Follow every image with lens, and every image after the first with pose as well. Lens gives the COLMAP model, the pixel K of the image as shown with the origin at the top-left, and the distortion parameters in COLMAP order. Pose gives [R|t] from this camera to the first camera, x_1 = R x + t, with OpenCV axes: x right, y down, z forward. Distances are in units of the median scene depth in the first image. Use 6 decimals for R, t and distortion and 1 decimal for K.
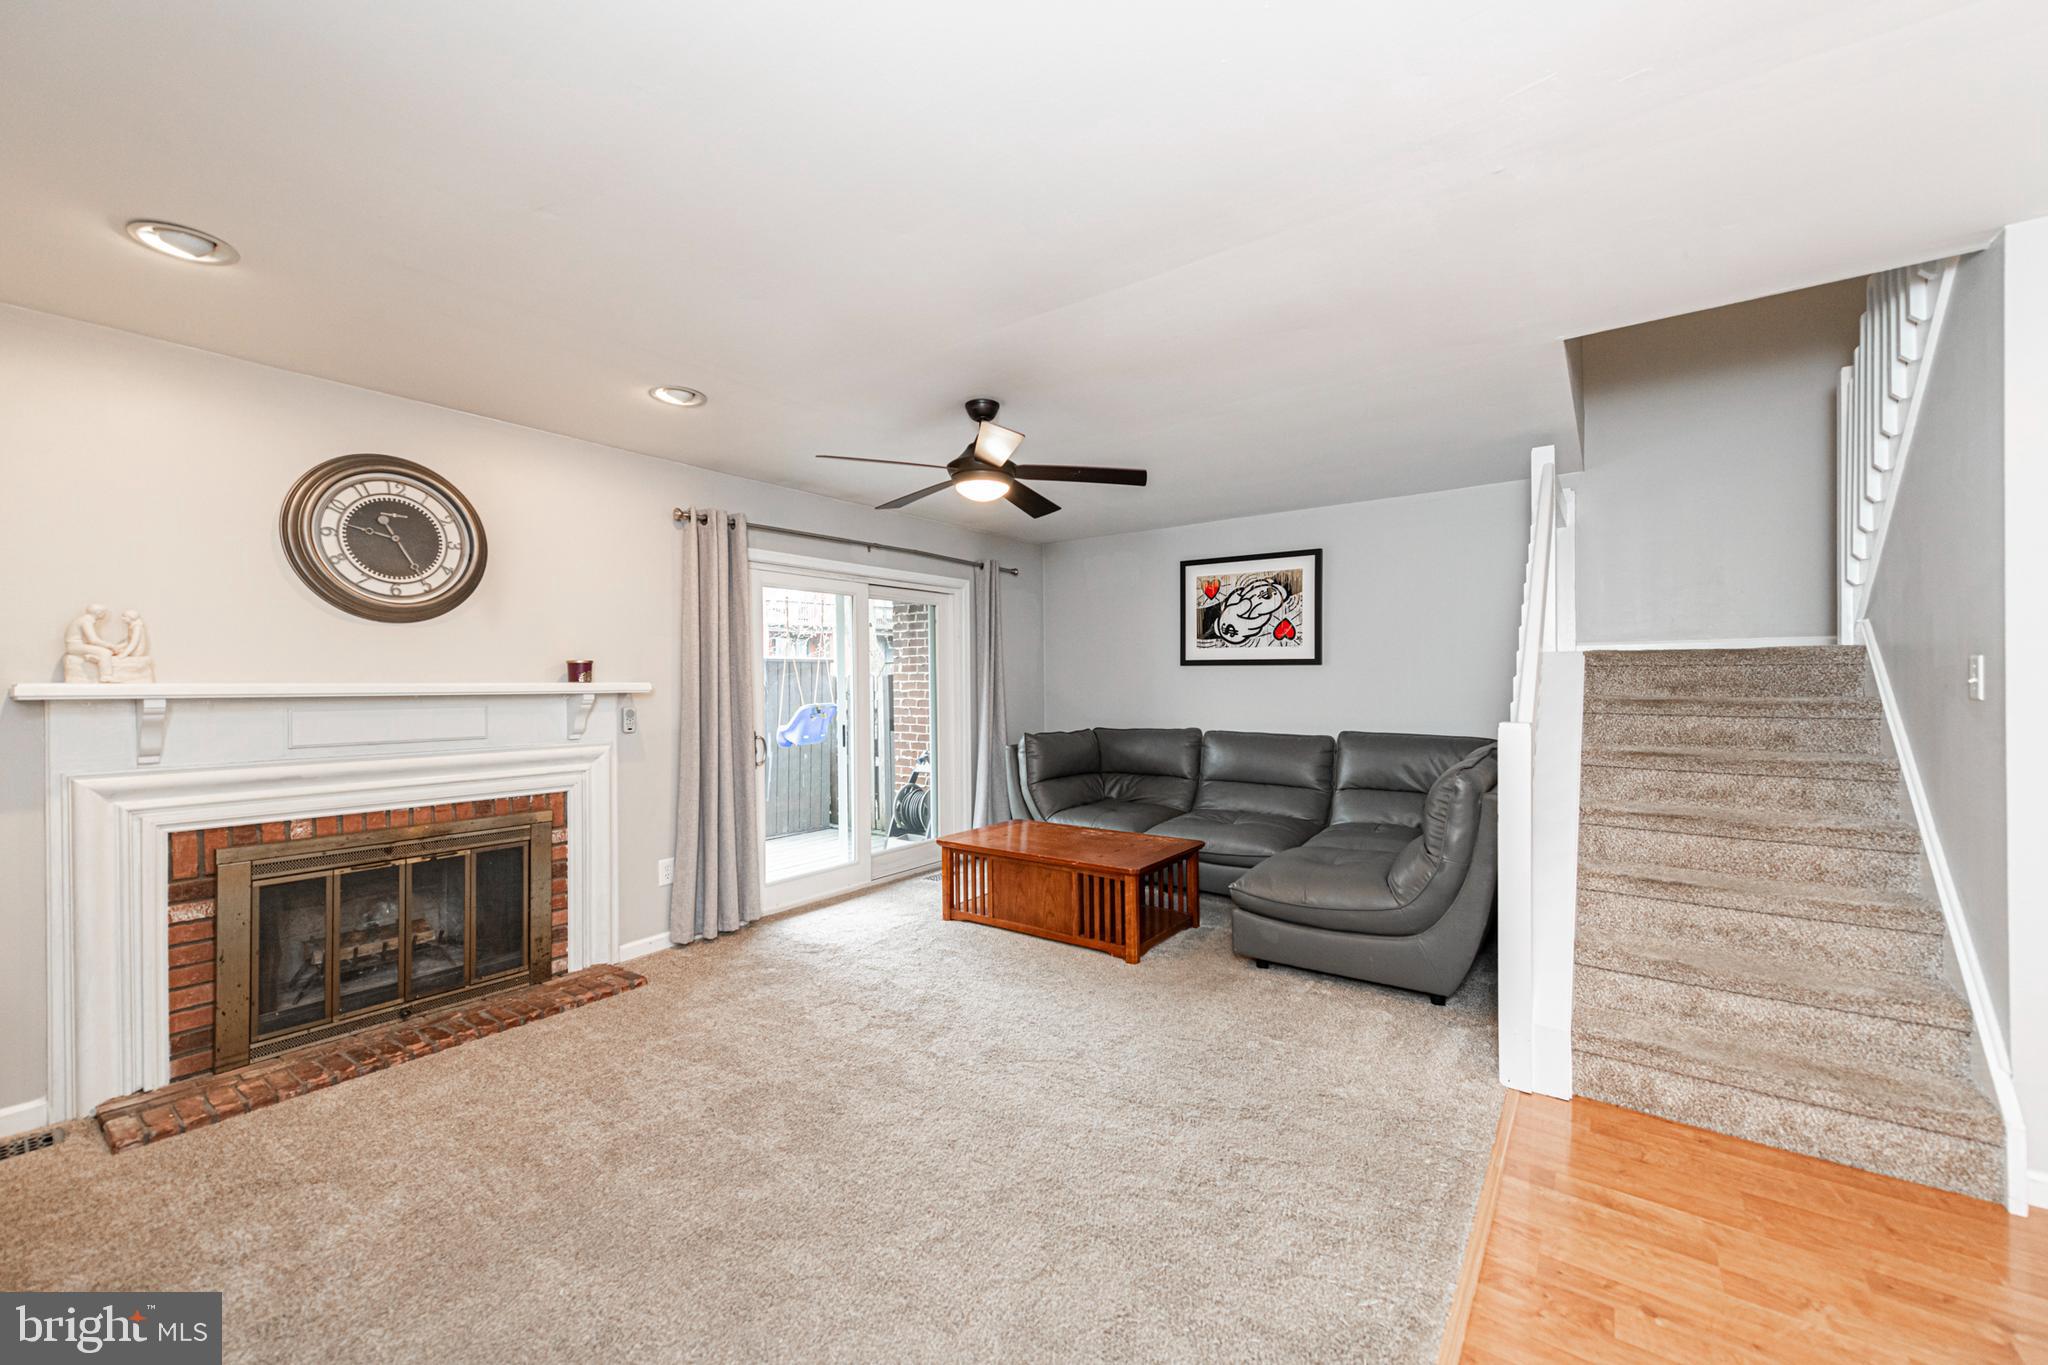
lens RADIAL K [[807.0, 0, 1024.0], [0, 807.0, 682.5], [0, 0, 1]] dist [0.015143, -0.006469]
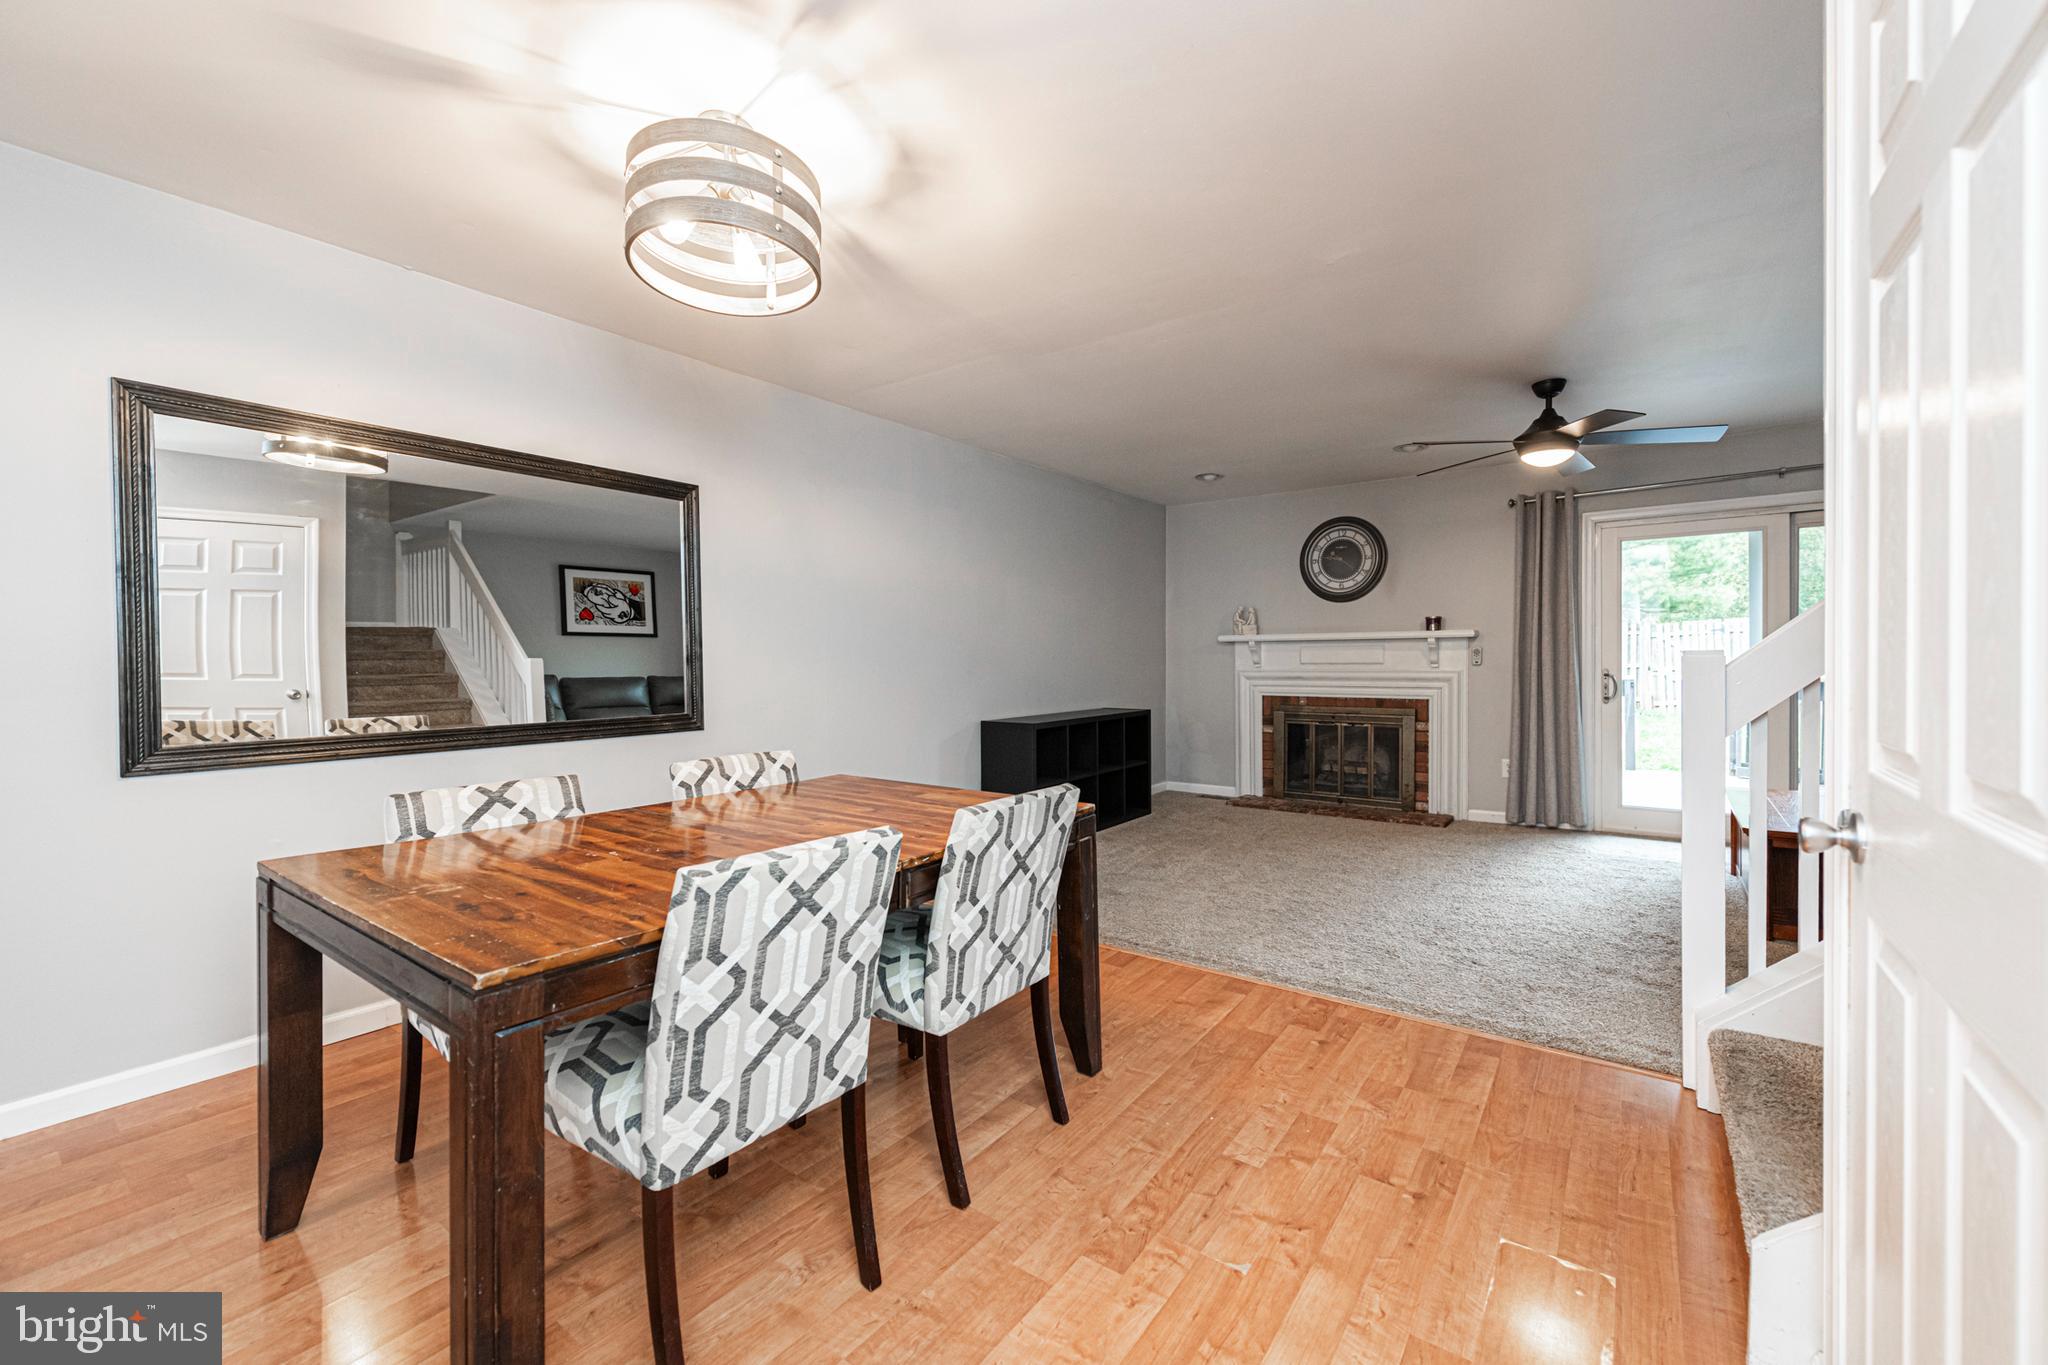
lens RADIAL K [[841.0, 0, 1029.5], [0, 841.0, 657.4], [0, 0, 1]] dist [0.018622, -0.008002]
pose [[-0.016045, 0.004410, -0.999862, 0.754190], [0.008152, 0.999958, 0.004280, 0.026451], [0.999838, -0.008082, -0.016080, 0.168470]]
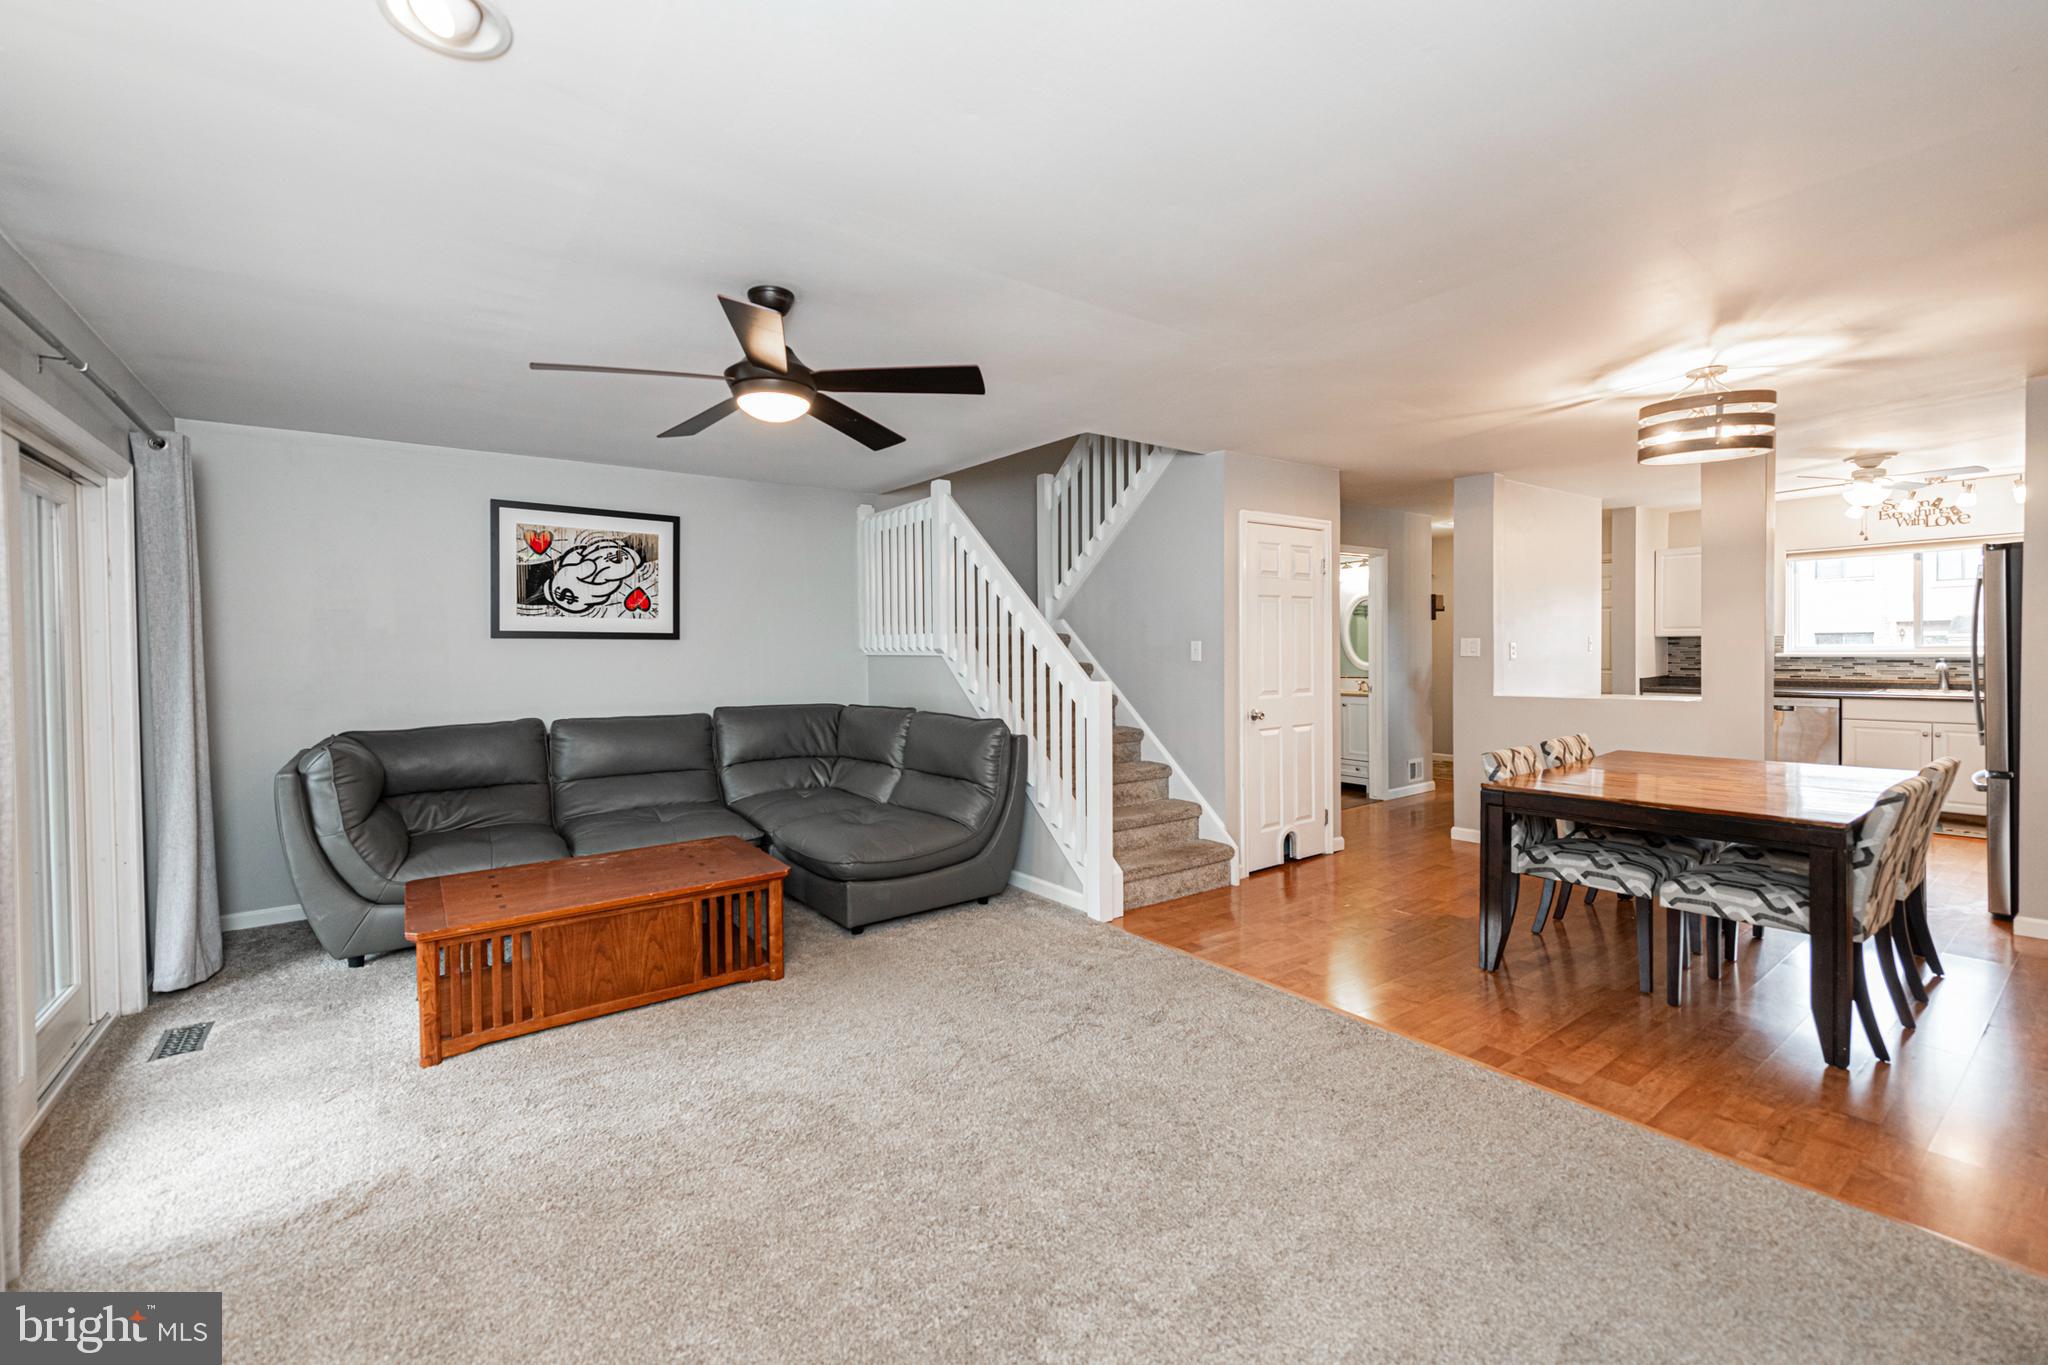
lens RADIAL K [[832.5, 0, 1019.5], [0, 832.5, 659.2], [0, 0, 1]] dist [0.002161, 0.000023]
pose [[0.296430, -0.008425, 0.955017, -0.474549], [0.009295, 0.999939, 0.005936, -0.001021], [-0.955009, 0.007117, 0.296491, 0.353234]]
